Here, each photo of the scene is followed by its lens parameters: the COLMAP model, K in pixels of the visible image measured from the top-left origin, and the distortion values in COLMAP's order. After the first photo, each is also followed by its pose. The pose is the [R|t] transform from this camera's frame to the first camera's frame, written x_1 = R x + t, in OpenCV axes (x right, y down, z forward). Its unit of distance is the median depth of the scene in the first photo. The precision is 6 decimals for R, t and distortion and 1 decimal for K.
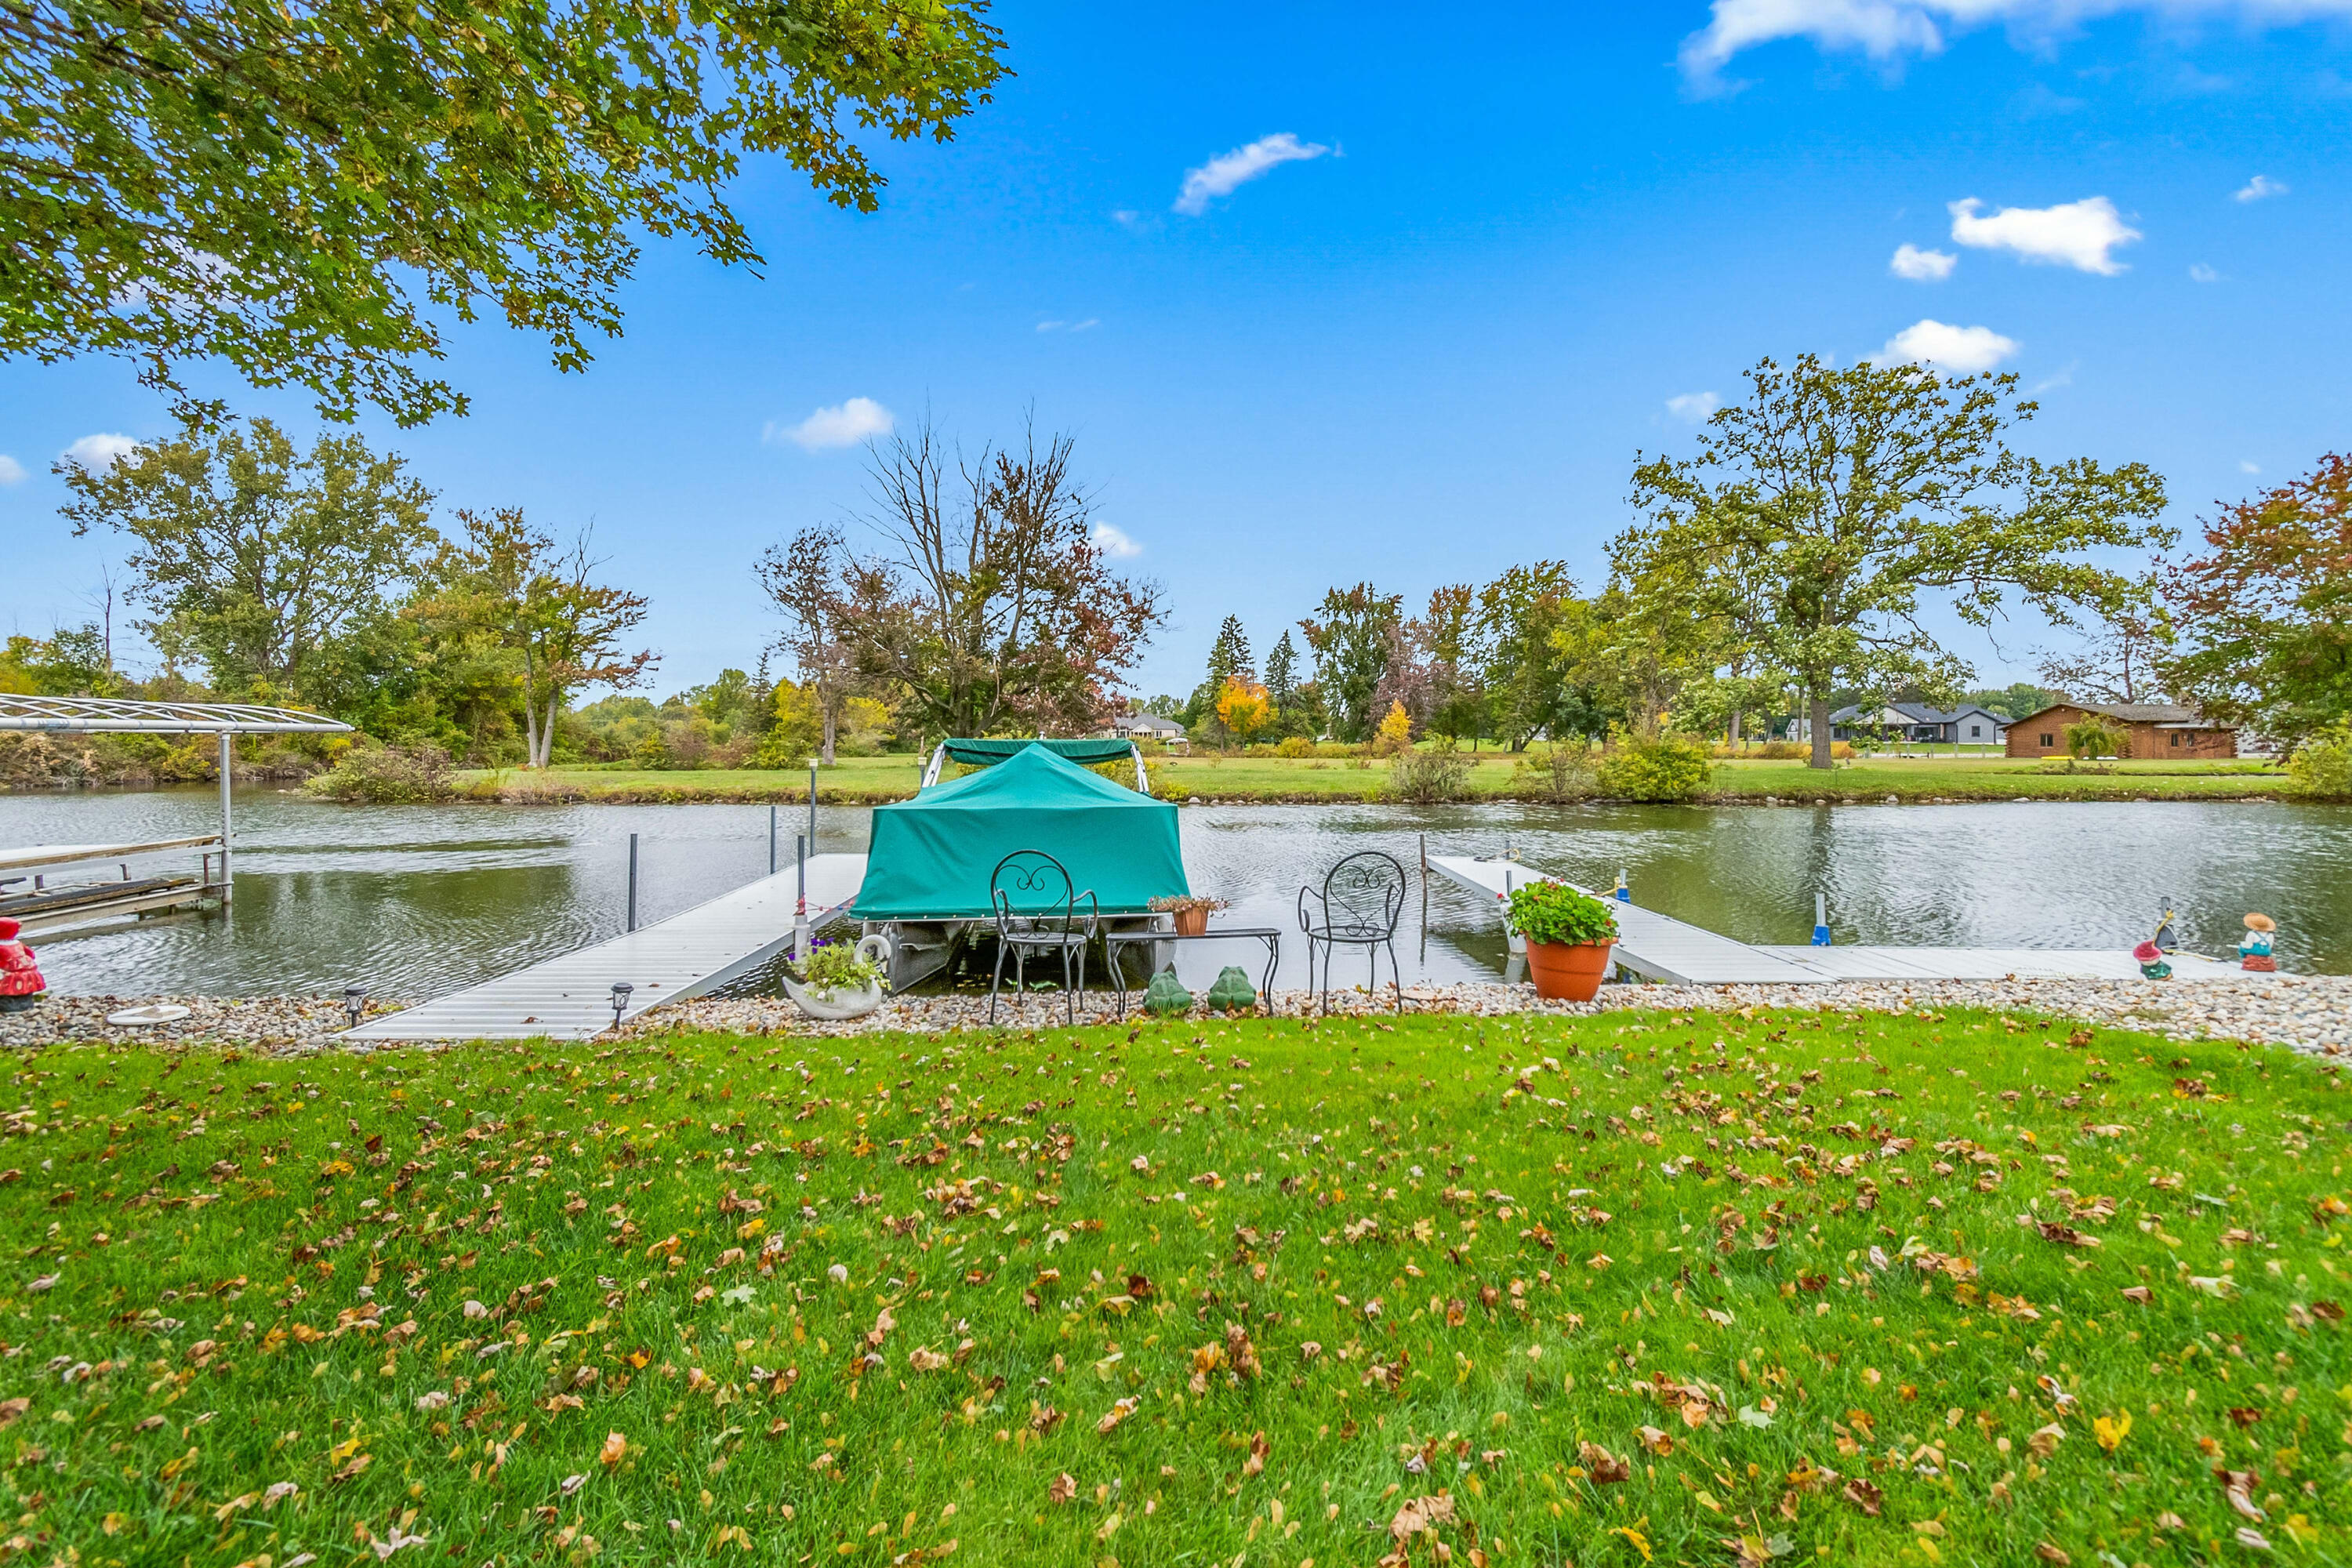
lens RADIAL K [[1046.7, 0, 1172.9], [0, 1046.7, 755.7], [0, 0, 1]] dist [0.008755, -0.005967]
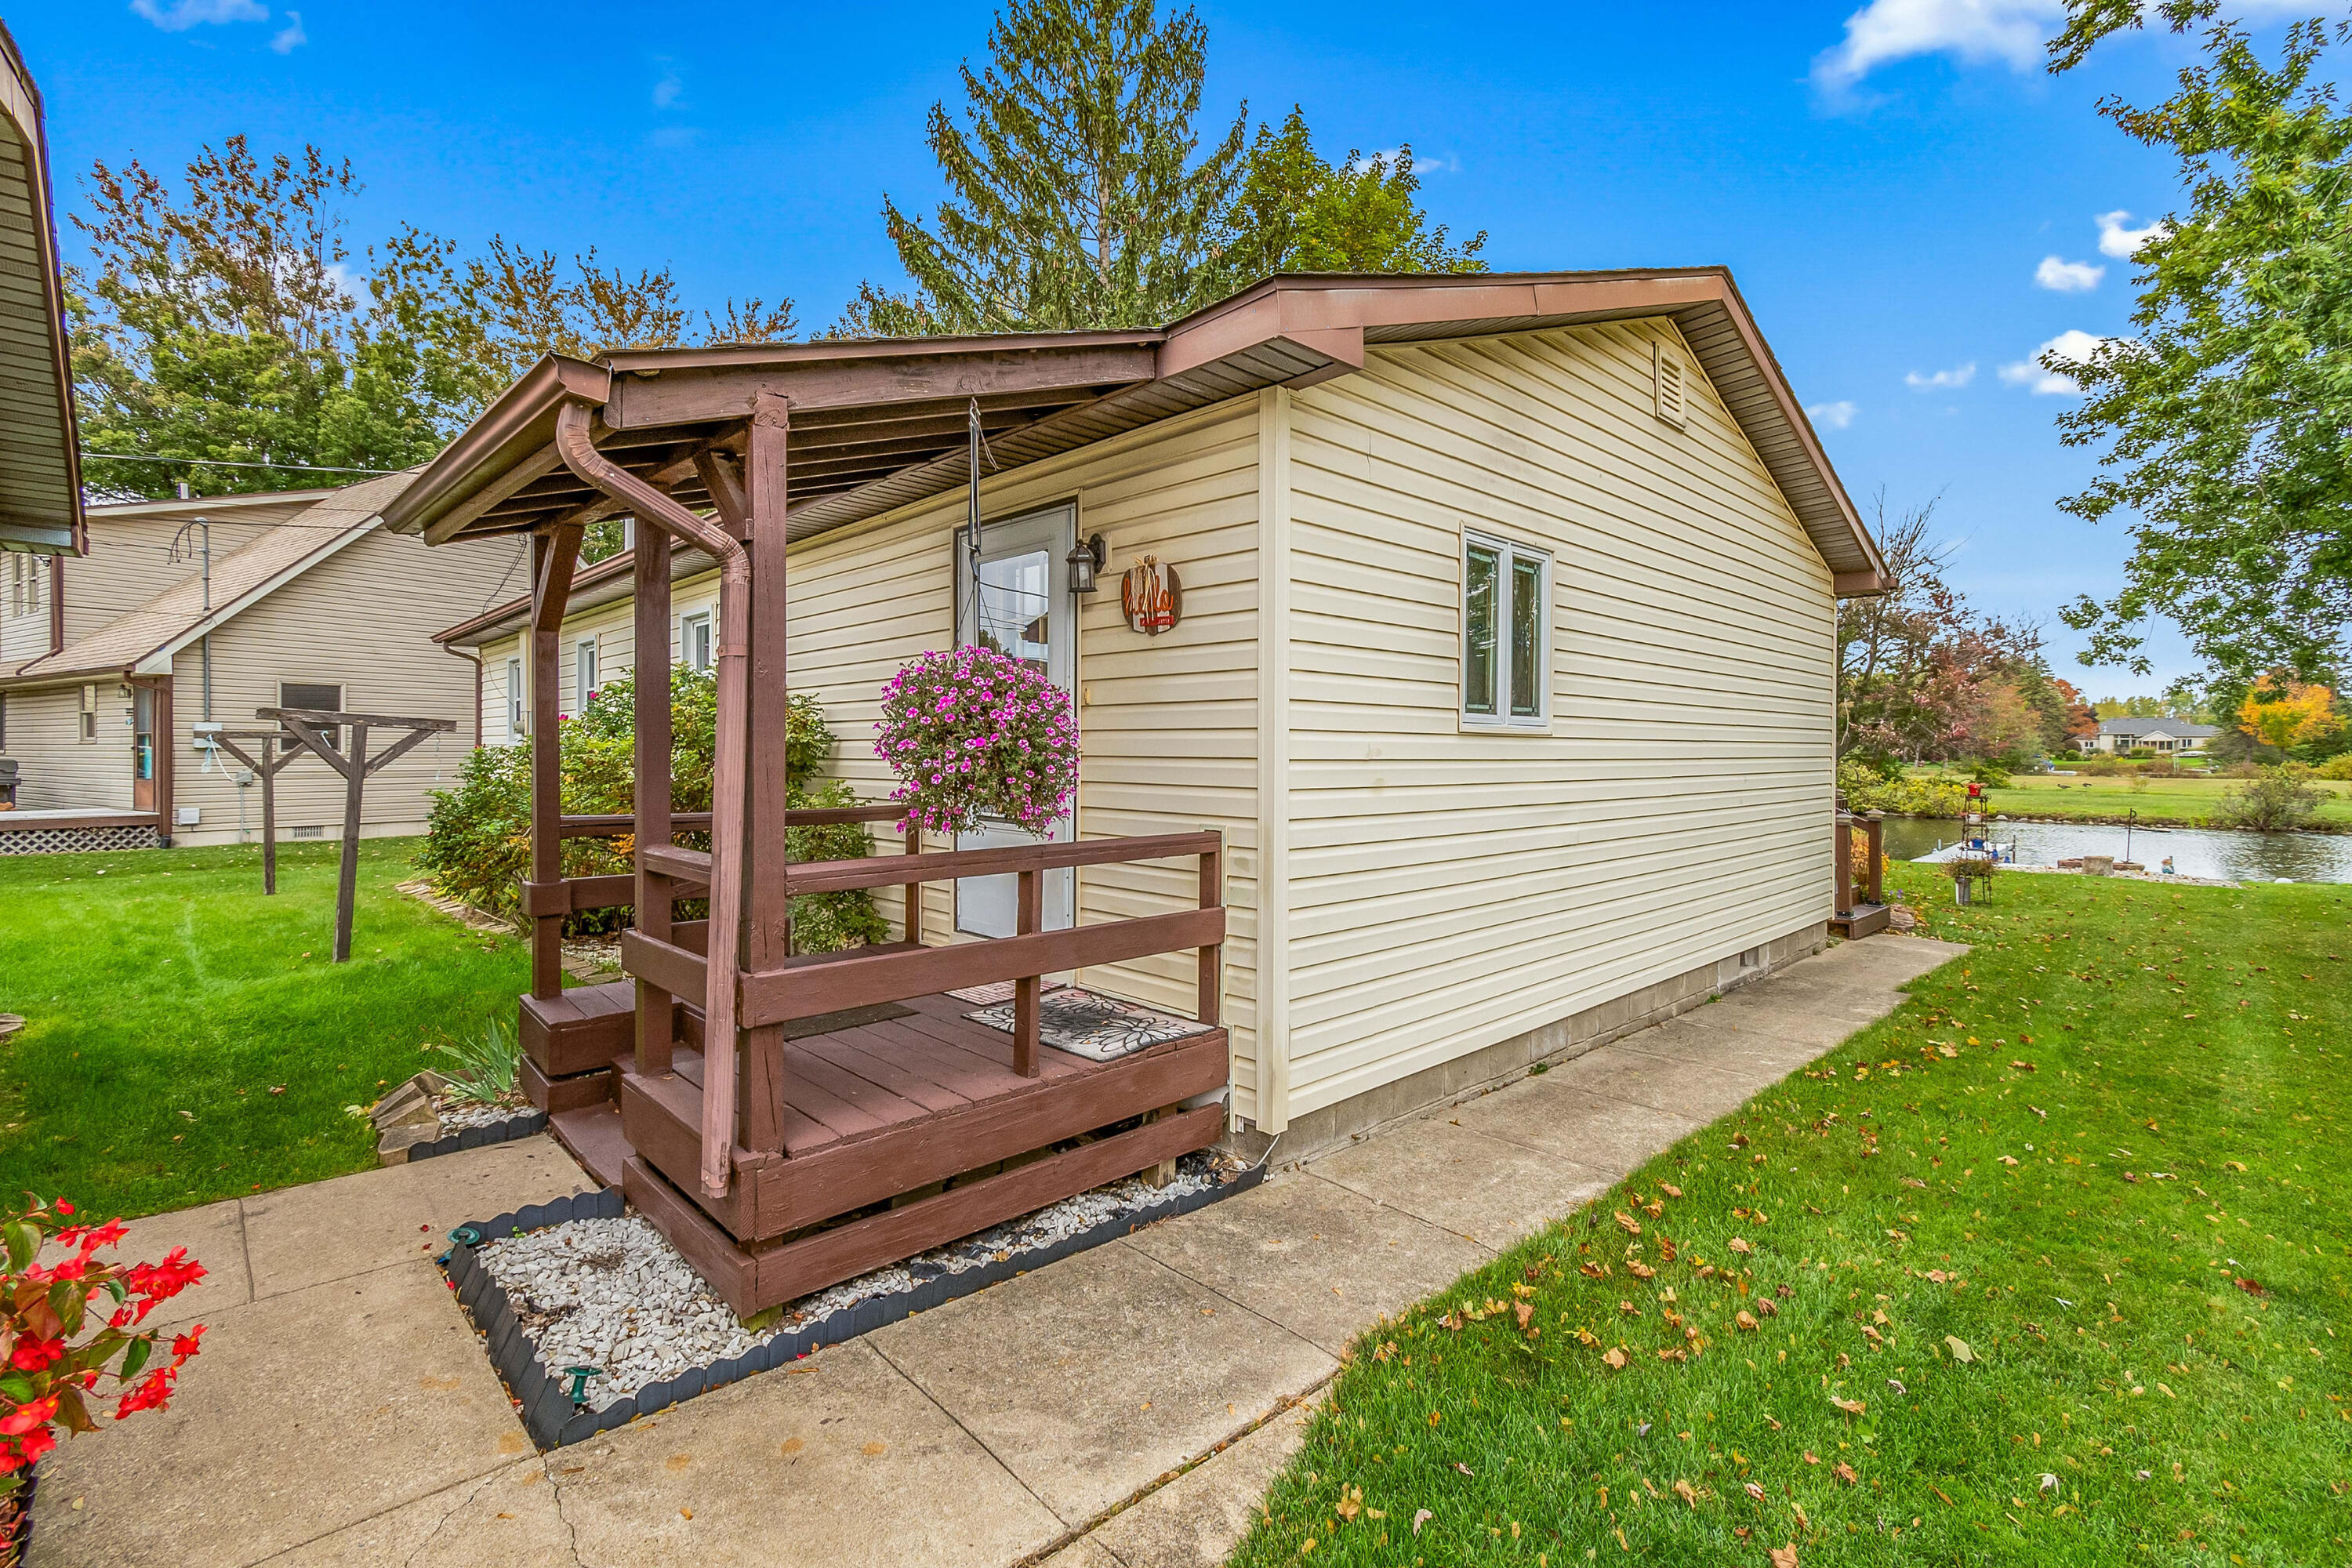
lens RADIAL K [[1046.7, 0, 1201.4], [0, 1046.7, 742.1], [0, 0, 1]] dist [0.008755, -0.005967]
pose [[0.705649, -0.004000, -0.708551, 0.127908], [-0.010462, 0.999816, -0.016063, -0.009792], [0.708485, 0.018747, 0.705477, -0.313754]]
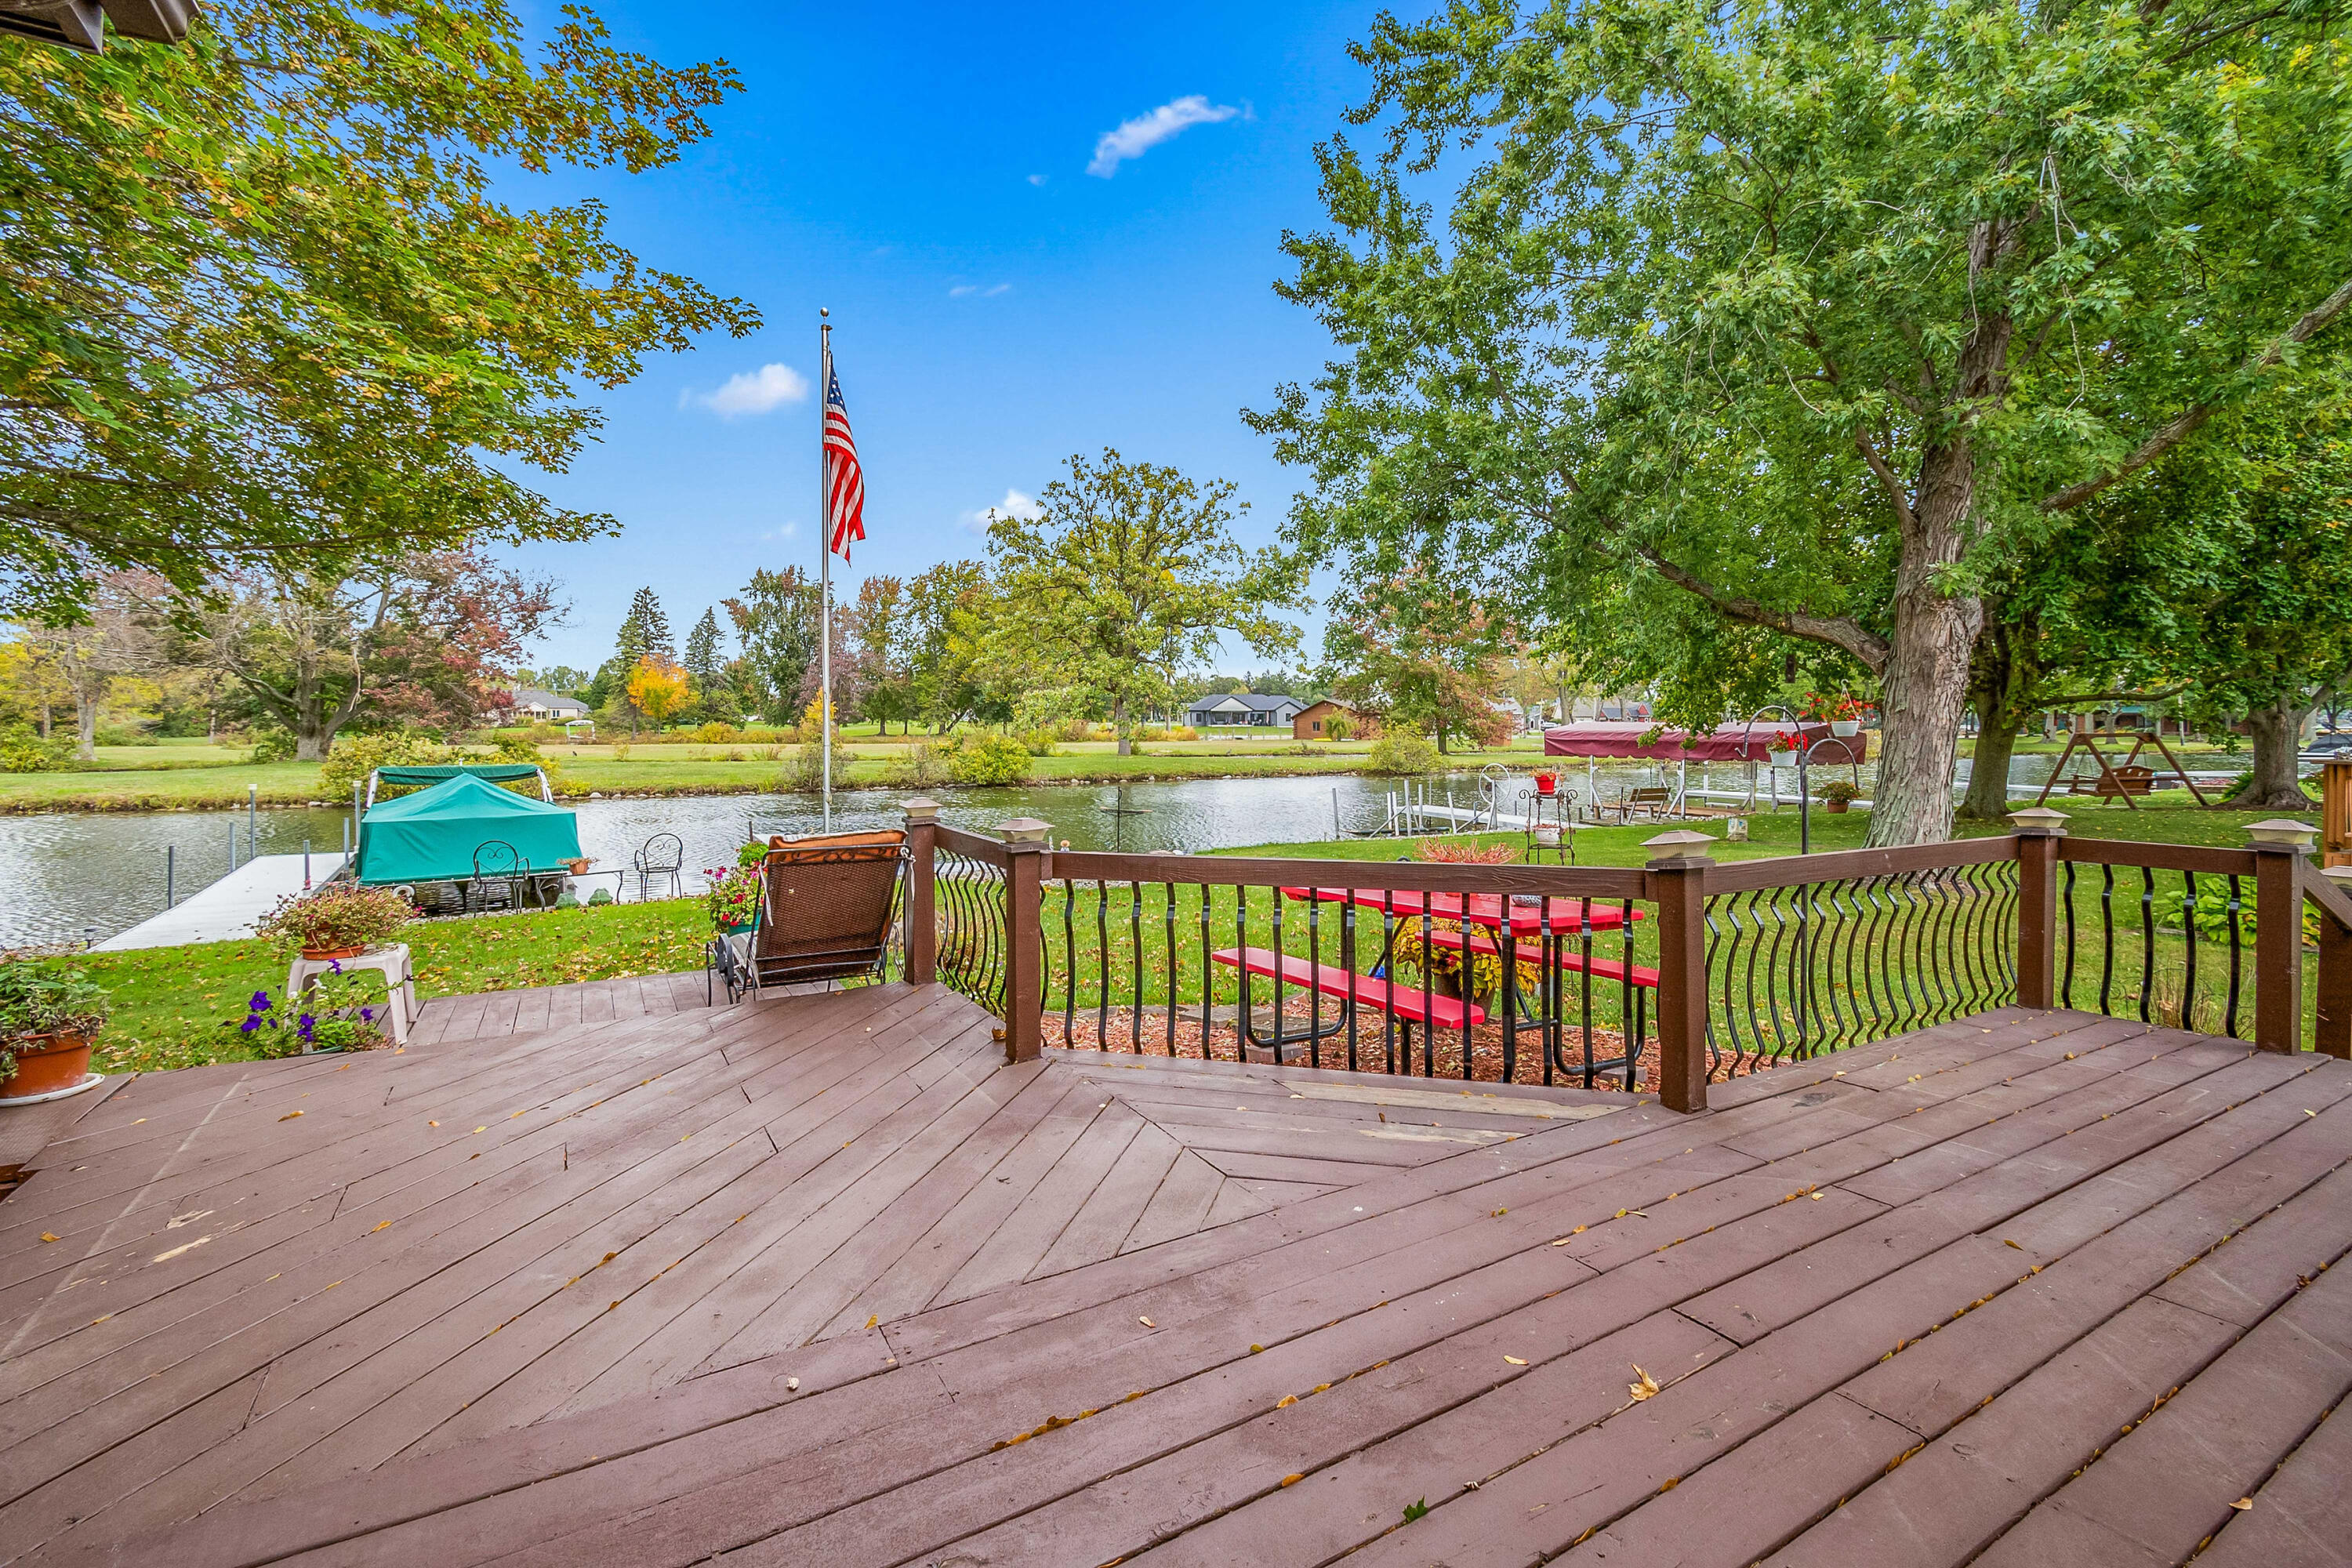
lens RADIAL K [[1046.7, 0, 1165.1], [0, 1046.7, 733.2], [0, 0, 1]] dist [0.008755, -0.005967]
pose [[0.871034, -0.002357, 0.491216, 0.000577], [0.003320, 0.999994, -0.001089, -0.010884], [-0.491211, 0.002579, 0.871037, -0.136742]]
